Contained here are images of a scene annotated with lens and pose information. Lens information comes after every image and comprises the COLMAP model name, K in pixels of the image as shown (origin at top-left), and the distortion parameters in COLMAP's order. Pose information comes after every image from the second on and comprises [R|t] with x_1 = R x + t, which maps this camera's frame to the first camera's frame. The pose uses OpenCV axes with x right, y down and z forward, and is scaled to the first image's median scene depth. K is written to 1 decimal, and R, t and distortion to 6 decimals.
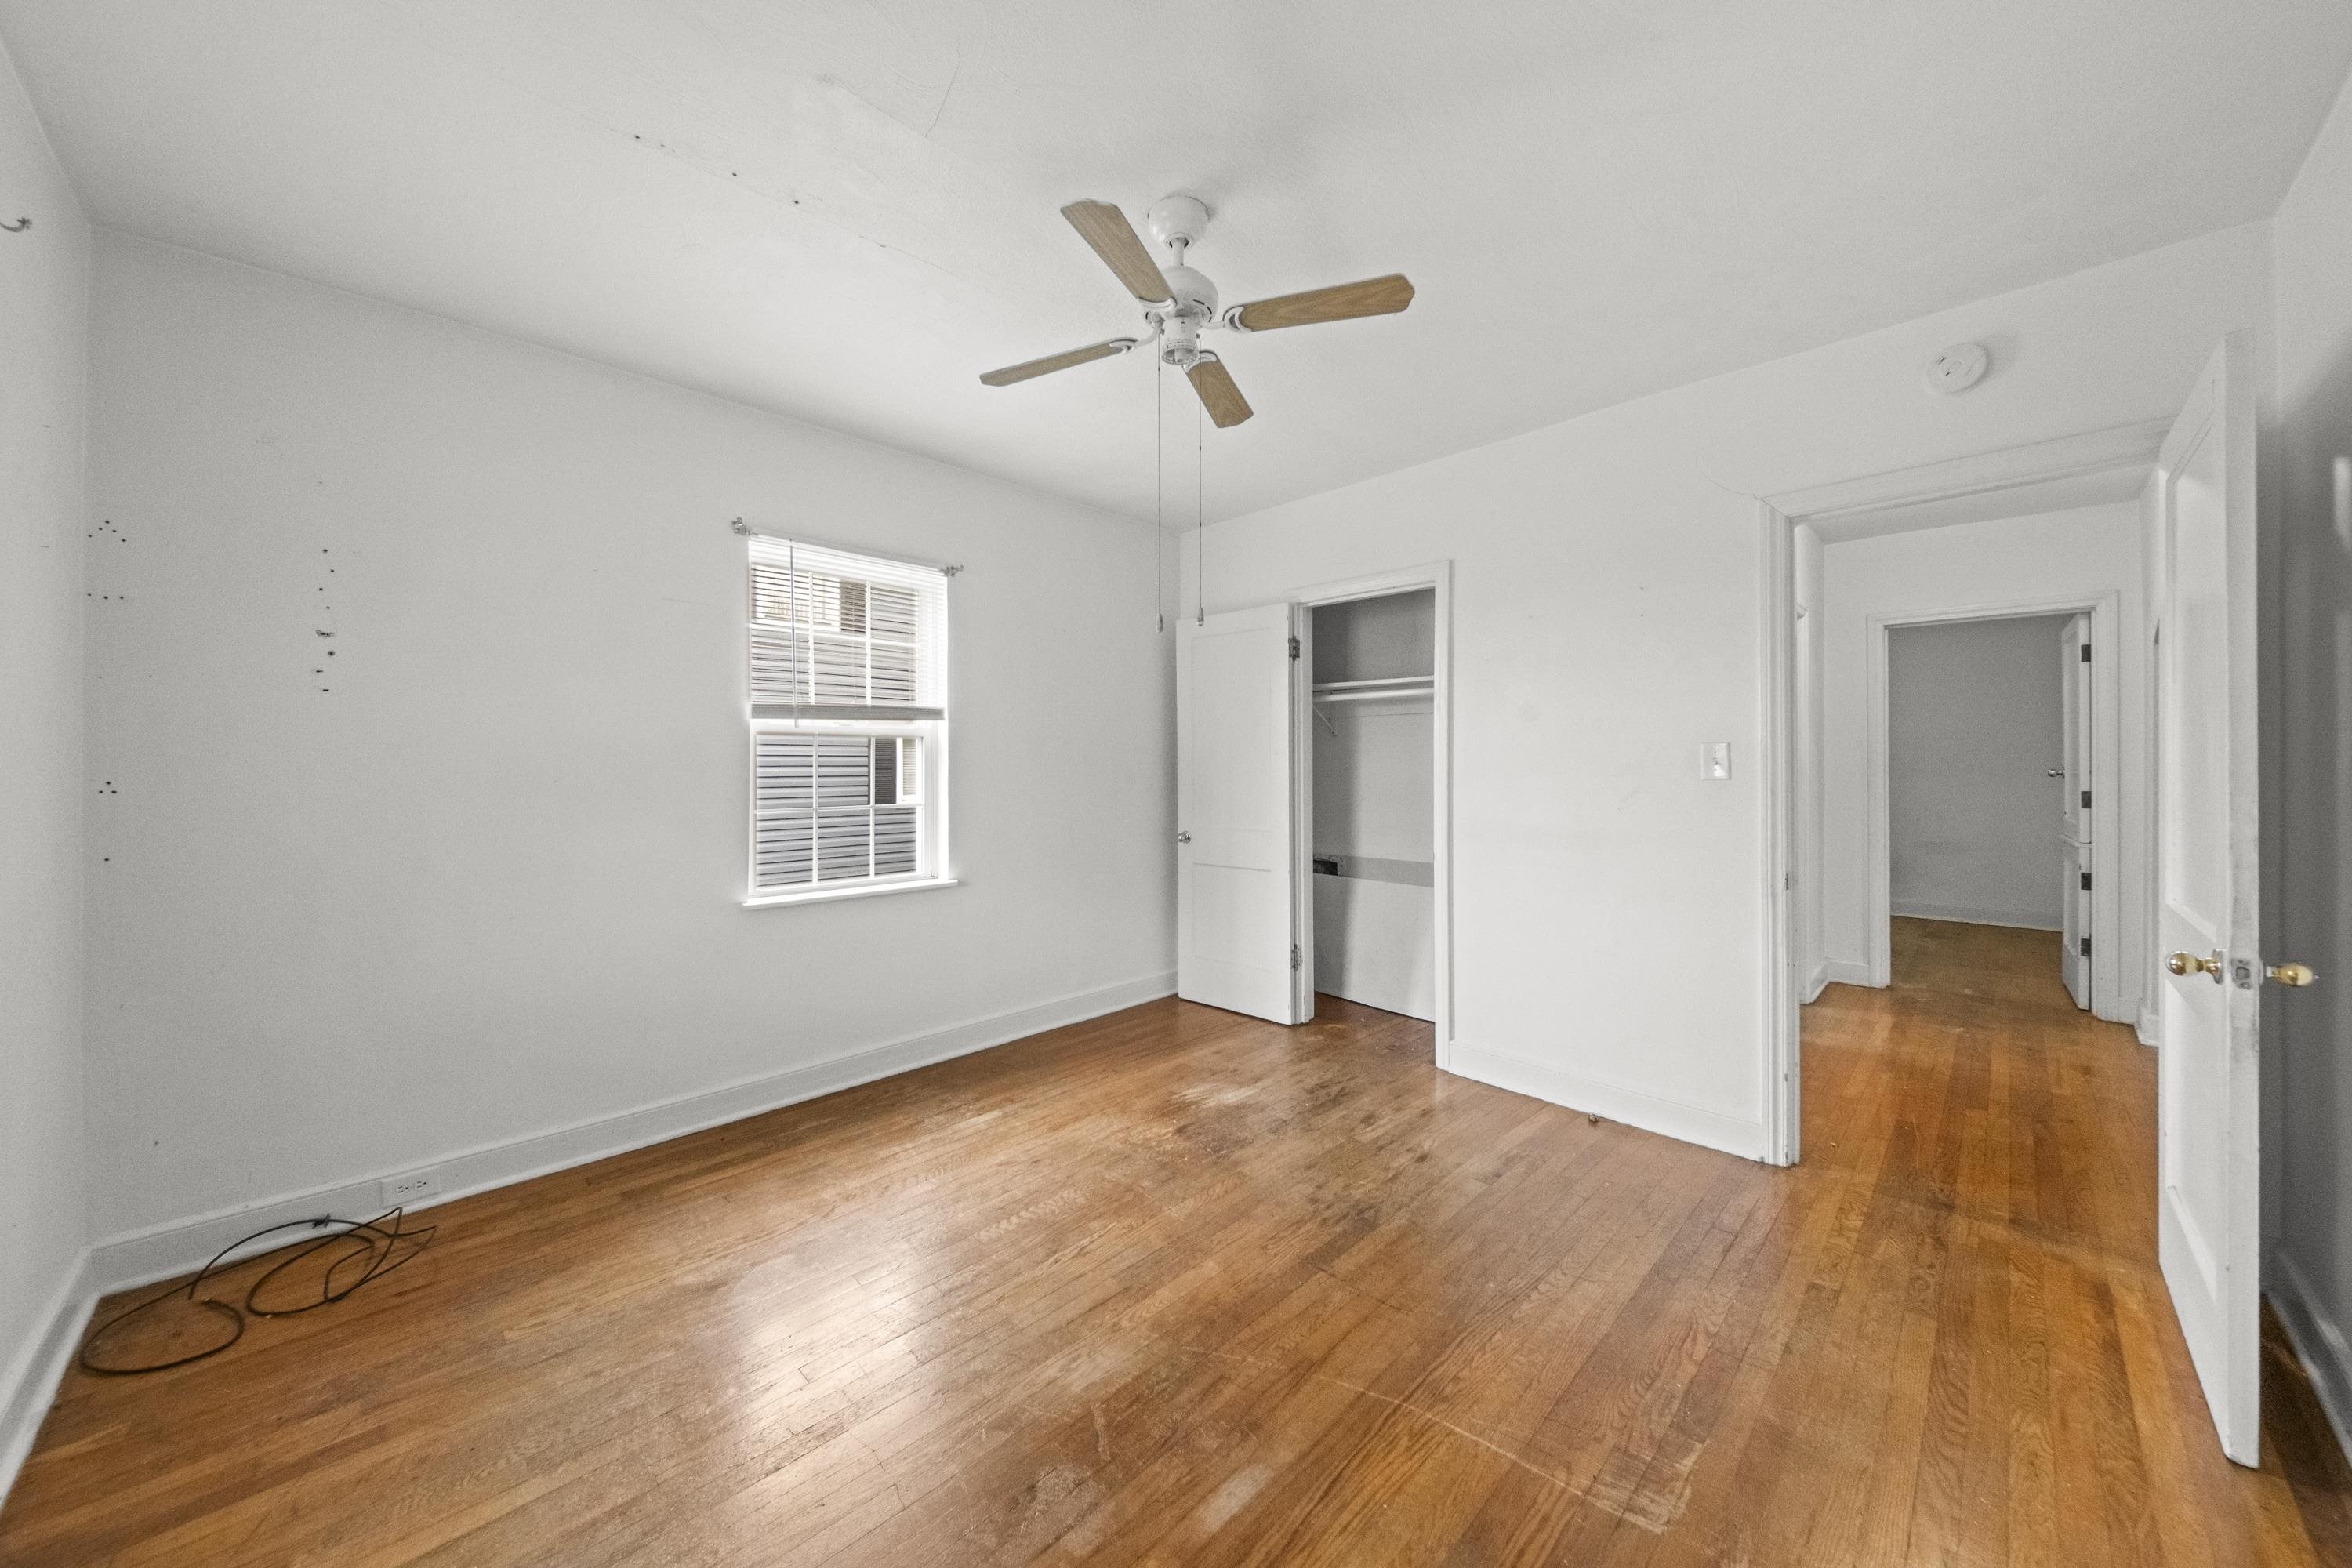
lens RADIAL K [[824.8, 0, 1176.6], [0, 824.8, 766.7], [0, 0, 1]] dist [0.026990, -0.000423]
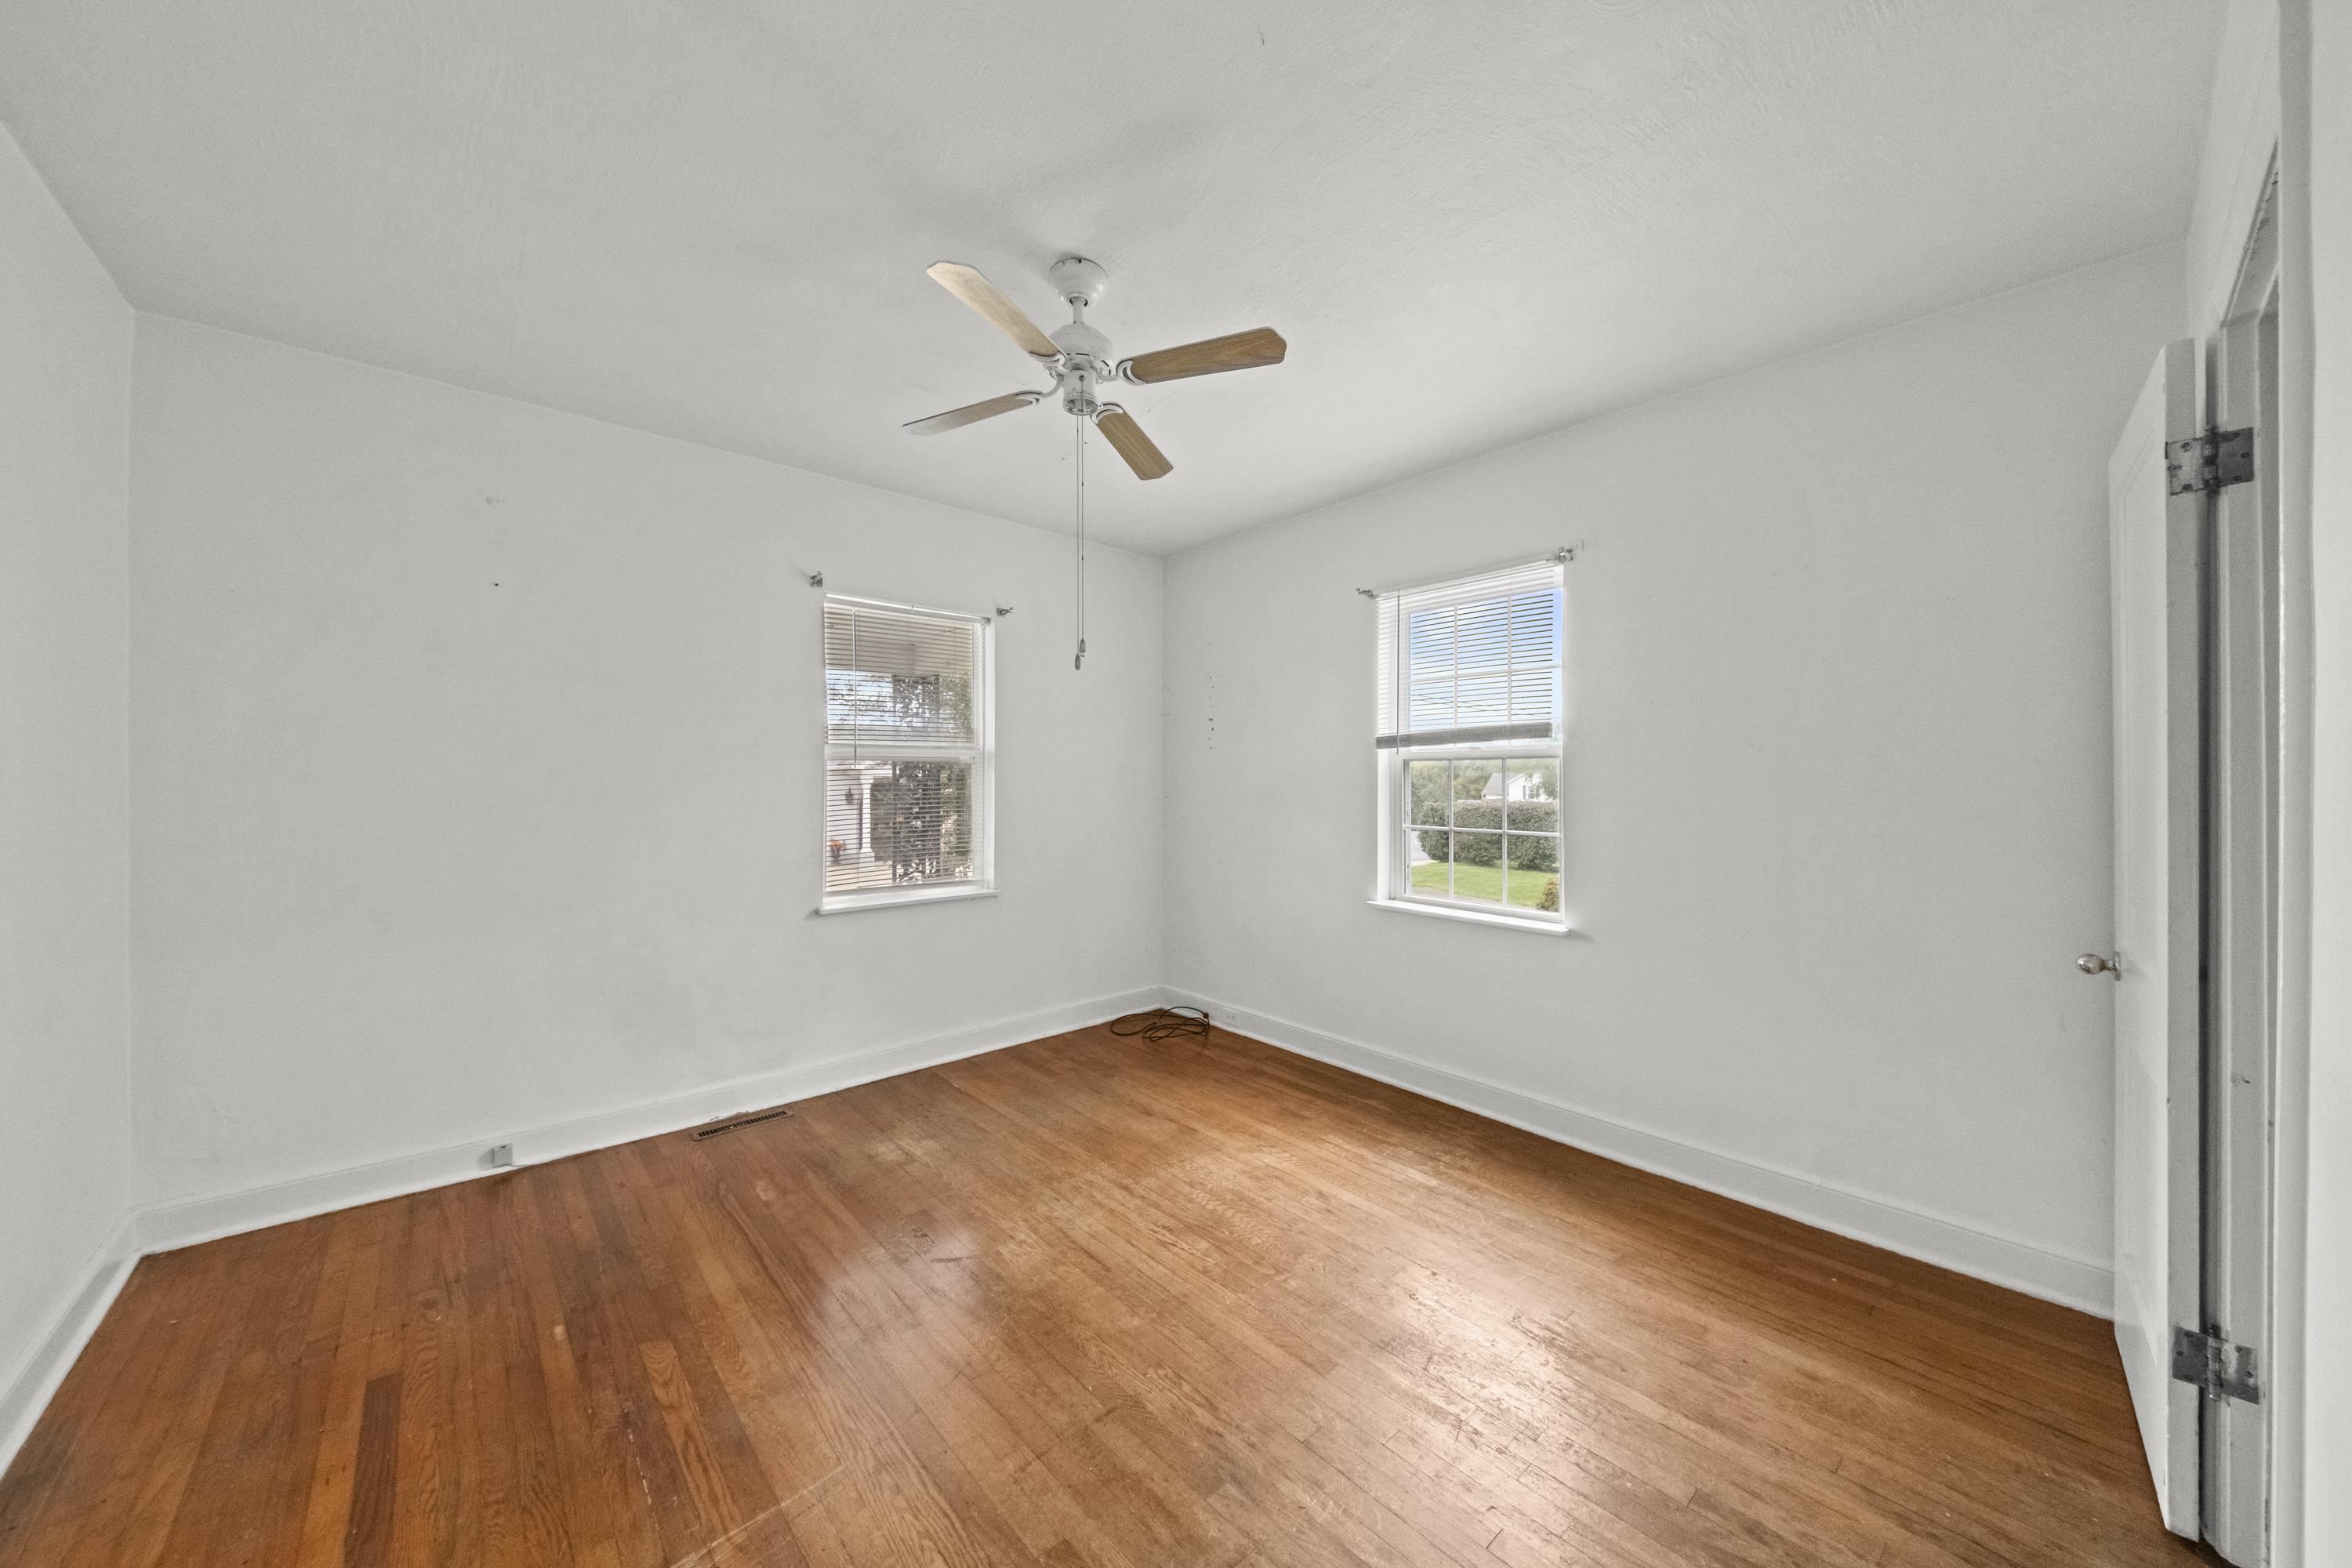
lens RADIAL K [[824.8, 0, 1174.3], [0, 824.8, 776.9], [0, 0, 1]] dist [0.026990, -0.000423]
pose [[-0.046572, 0.004111, -0.998906, 0.837425], [-0.007420, 0.999963, 0.004461, -0.025418], [0.998887, 0.007620, -0.046540, 0.918512]]
